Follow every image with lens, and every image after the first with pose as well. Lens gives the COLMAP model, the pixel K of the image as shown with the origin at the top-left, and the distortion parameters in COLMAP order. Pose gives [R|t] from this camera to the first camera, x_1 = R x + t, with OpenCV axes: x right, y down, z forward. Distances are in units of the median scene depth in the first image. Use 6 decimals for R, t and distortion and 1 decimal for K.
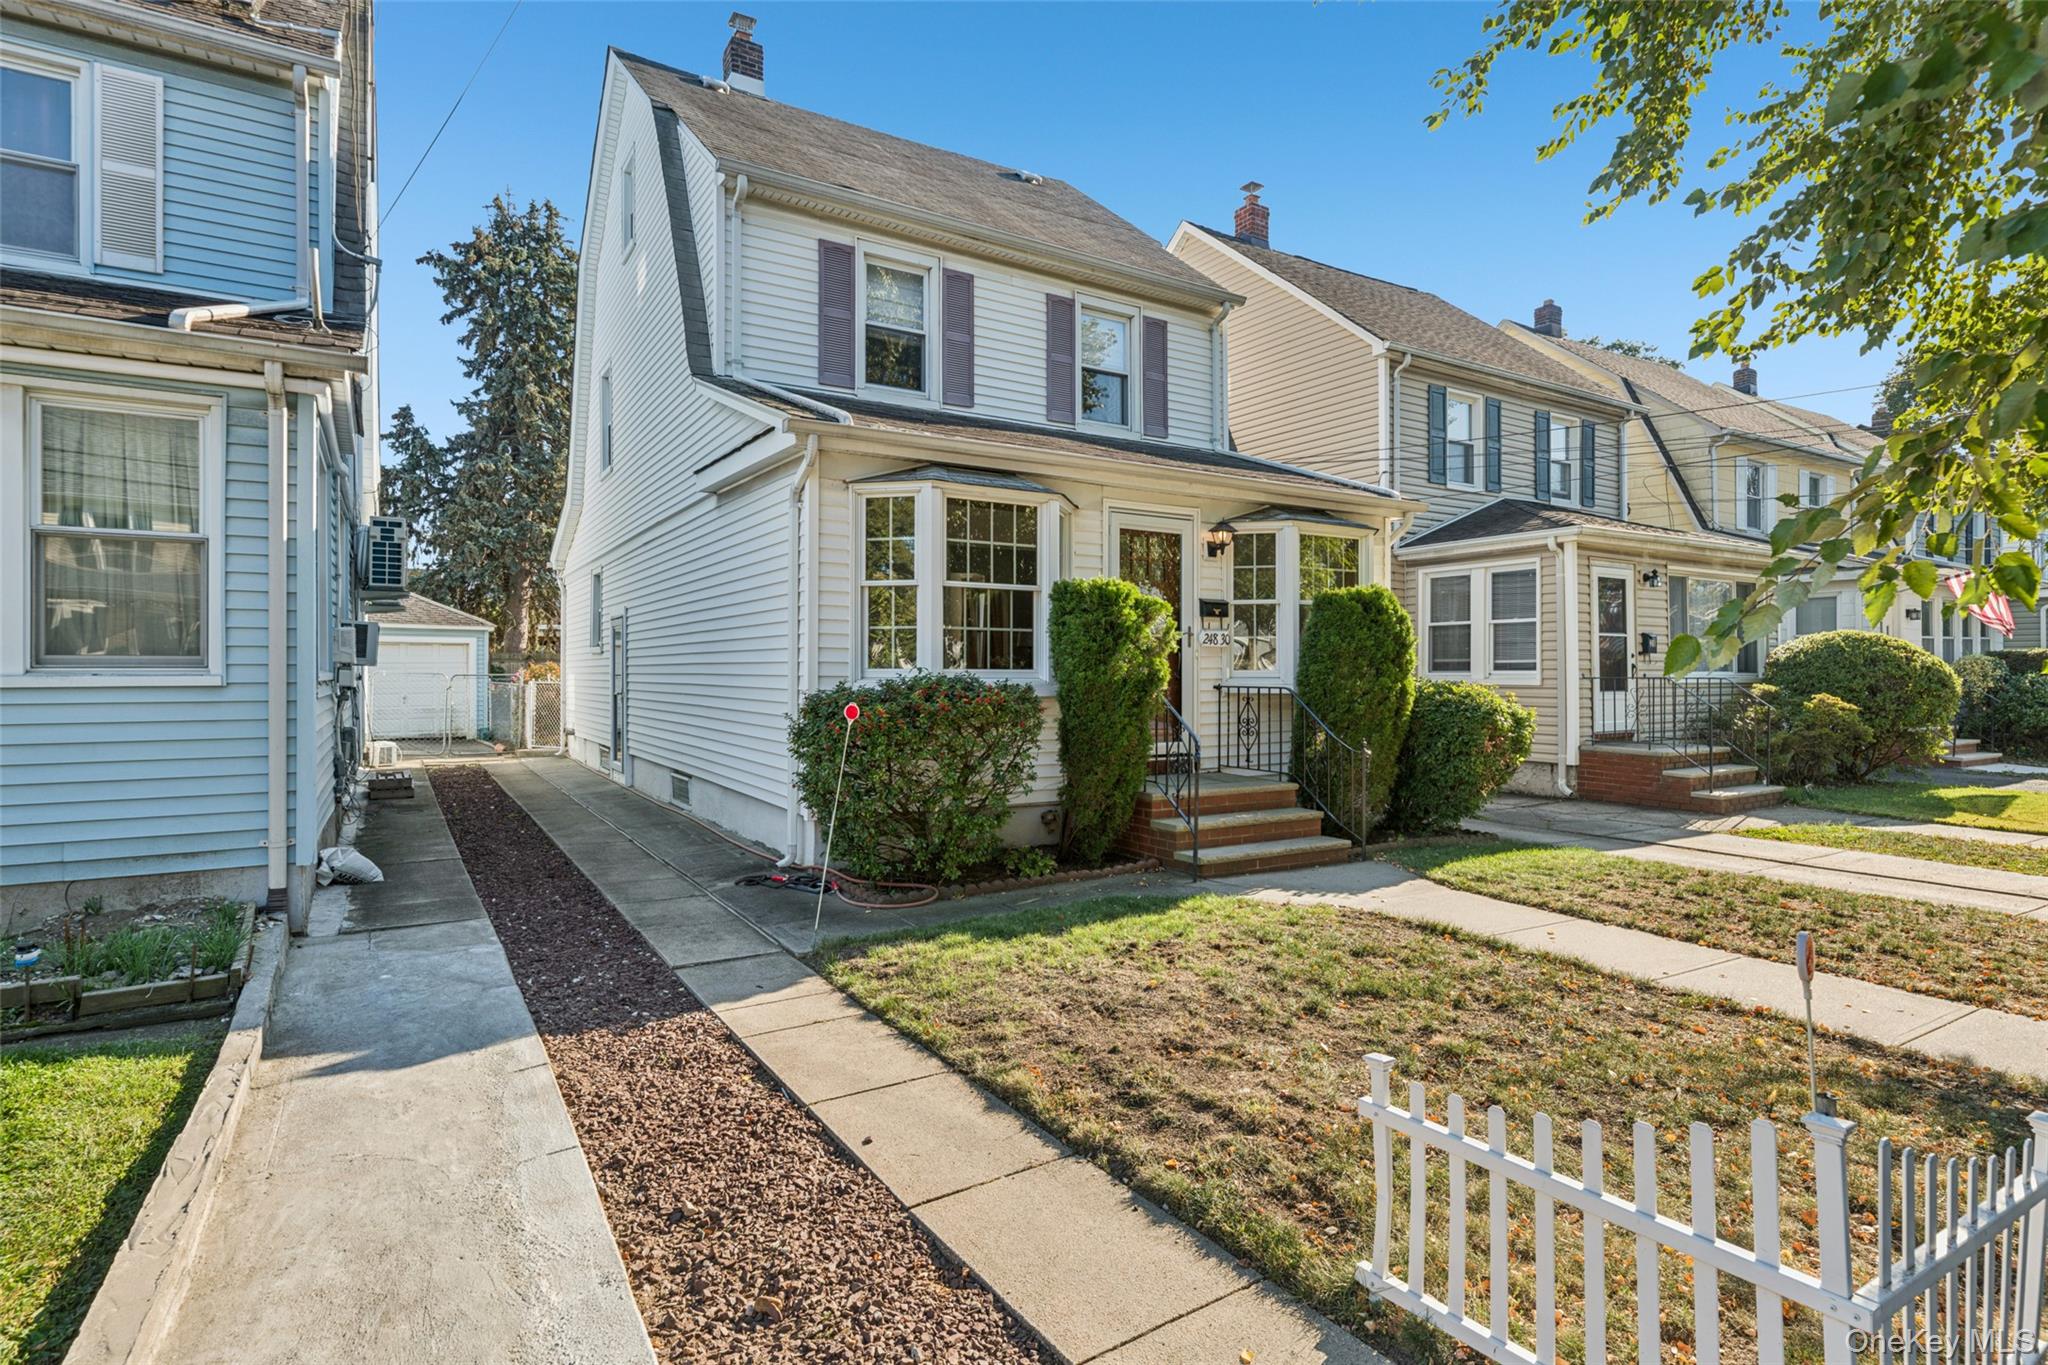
lens RADIAL K [[1075.2, 0, 1001.5], [0, 1075.2, 672.8], [0, 0, 1]] dist [-0.006374, 0.000913]
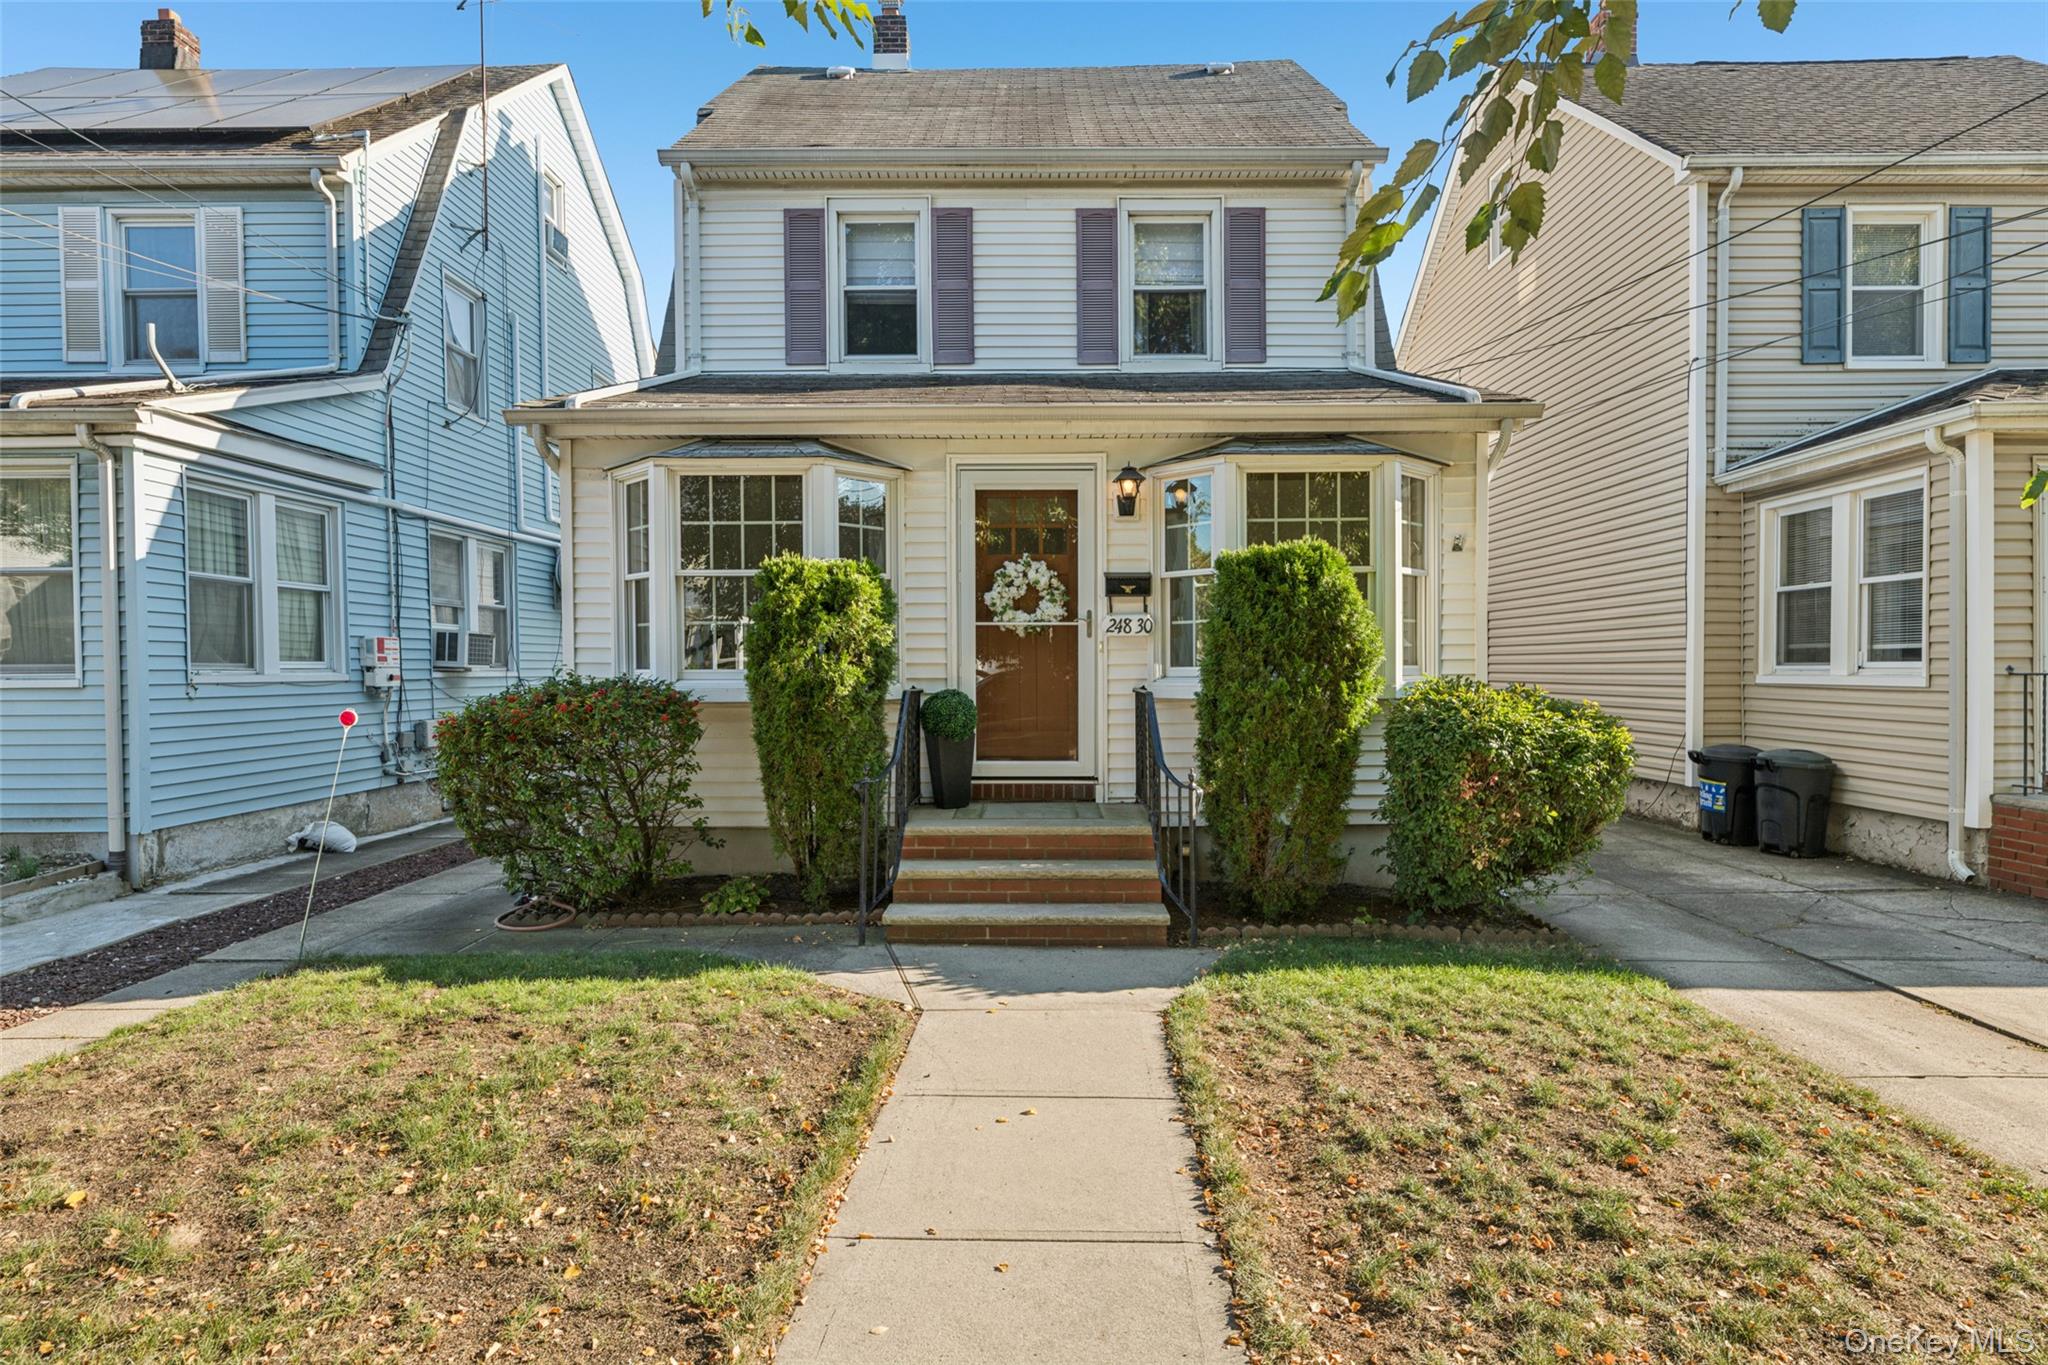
lens RADIAL K [[1074.7, 0, 990.6], [0, 1074.7, 692.2], [0, 0, 1]] dist [-0.004198, 0.000507]
pose [[0.840970, 0.007495, -0.541029, 0.466685], [0.006455, 0.999694, 0.023882, -0.003249], [0.541043, -0.023577, 0.840665, 0.283168]]
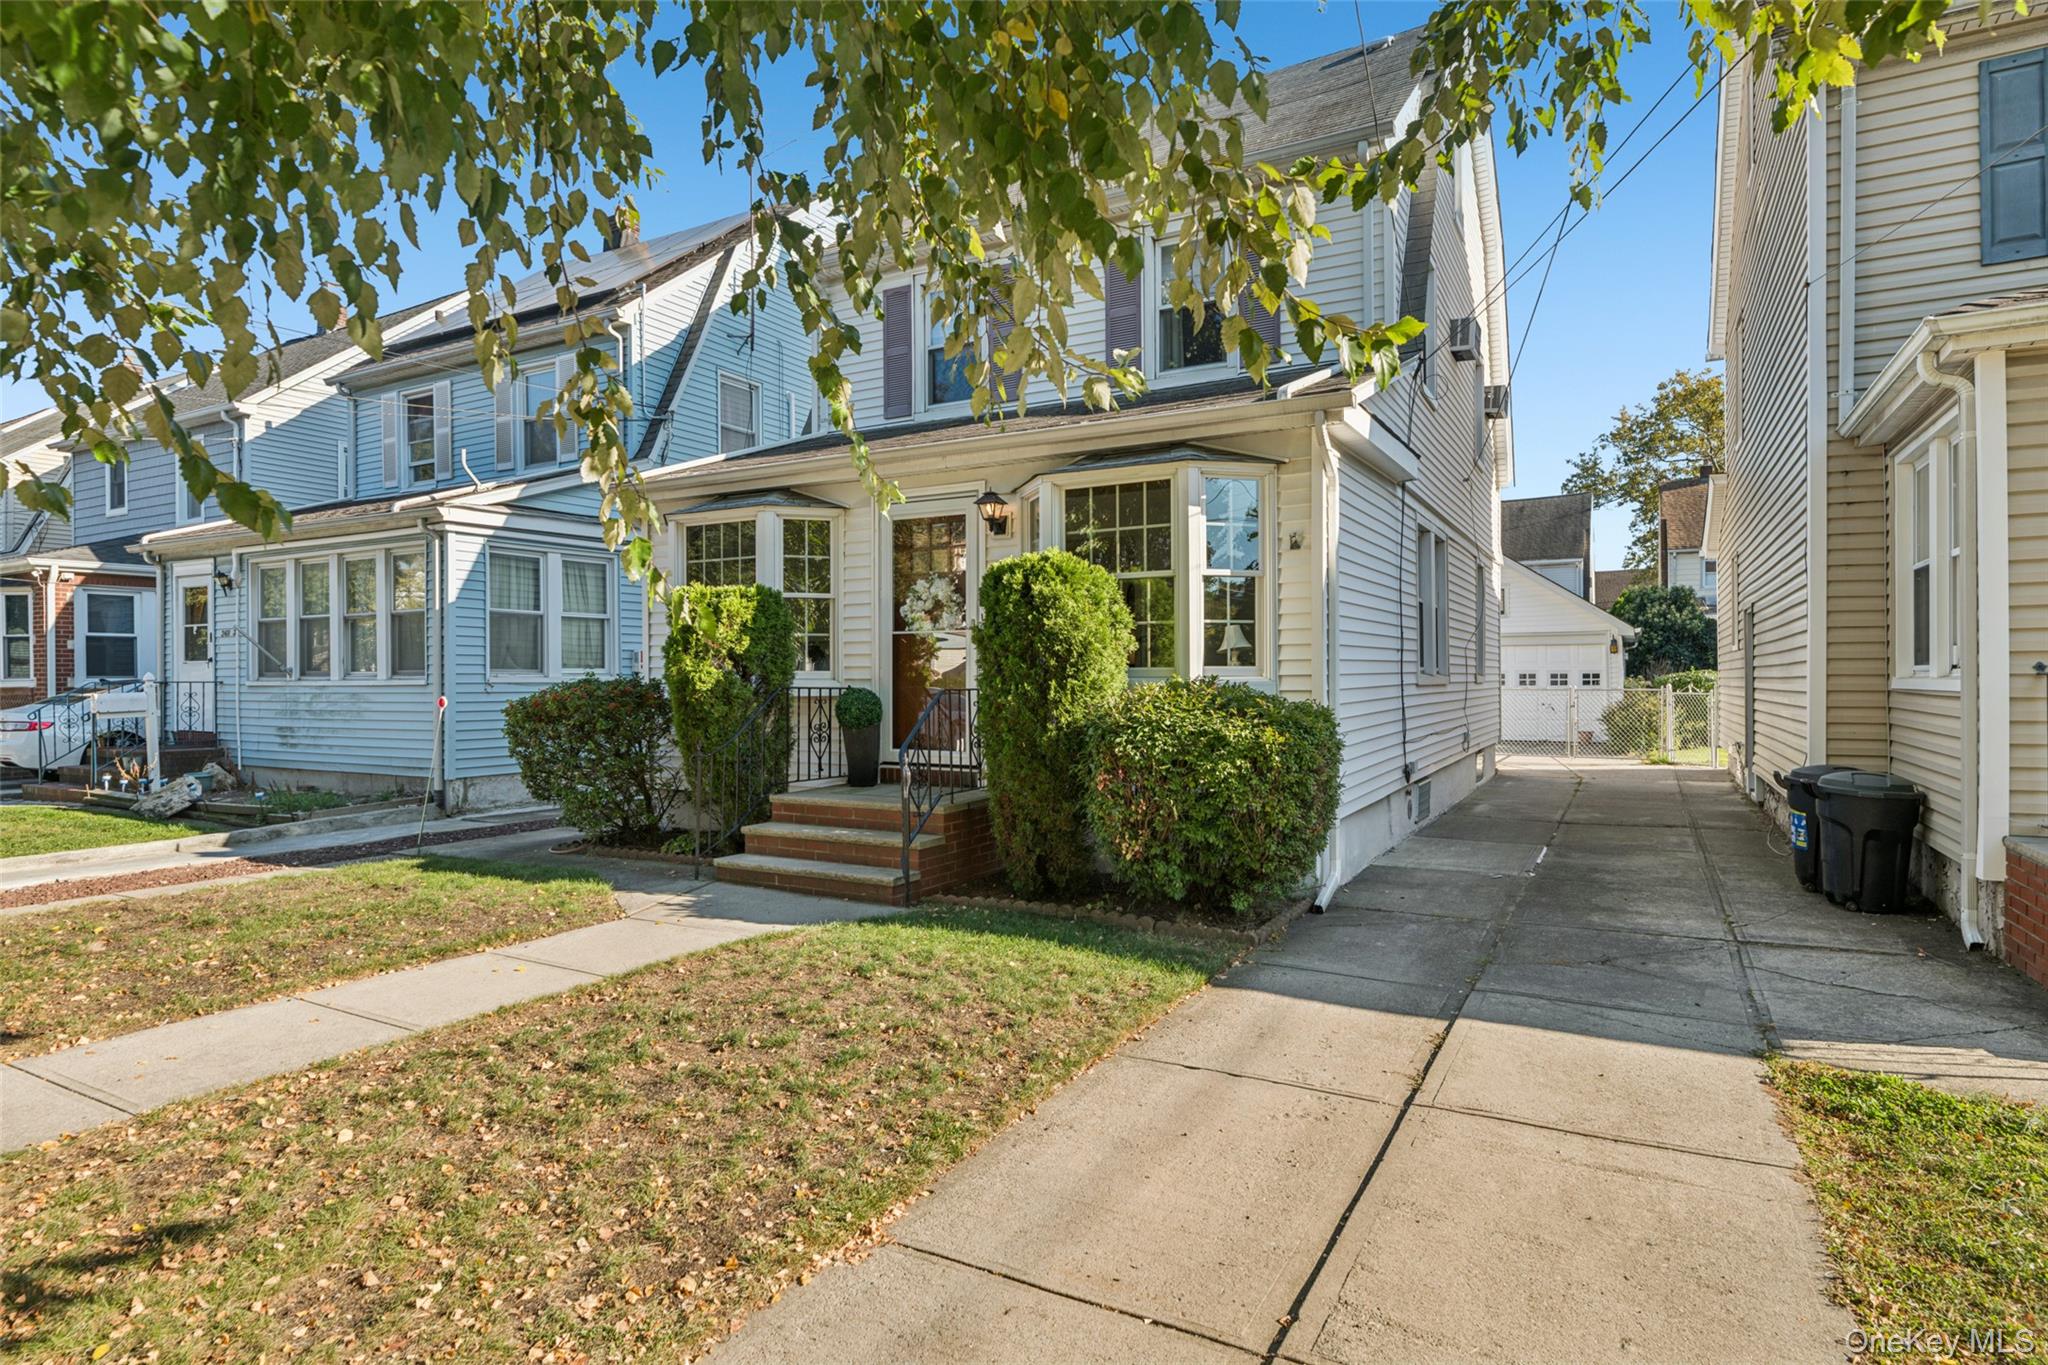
lens RADIAL K [[1074.7, 0, 998.4], [0, 1074.7, 683.9], [0, 0, 1]] dist [-0.004198, 0.000507]
pose [[0.481887, 0.000656, -0.876233, 0.832641], [0.006910, 0.999966, 0.004549, 0.004633], [0.876206, -0.008247, 0.481866, 0.529518]]
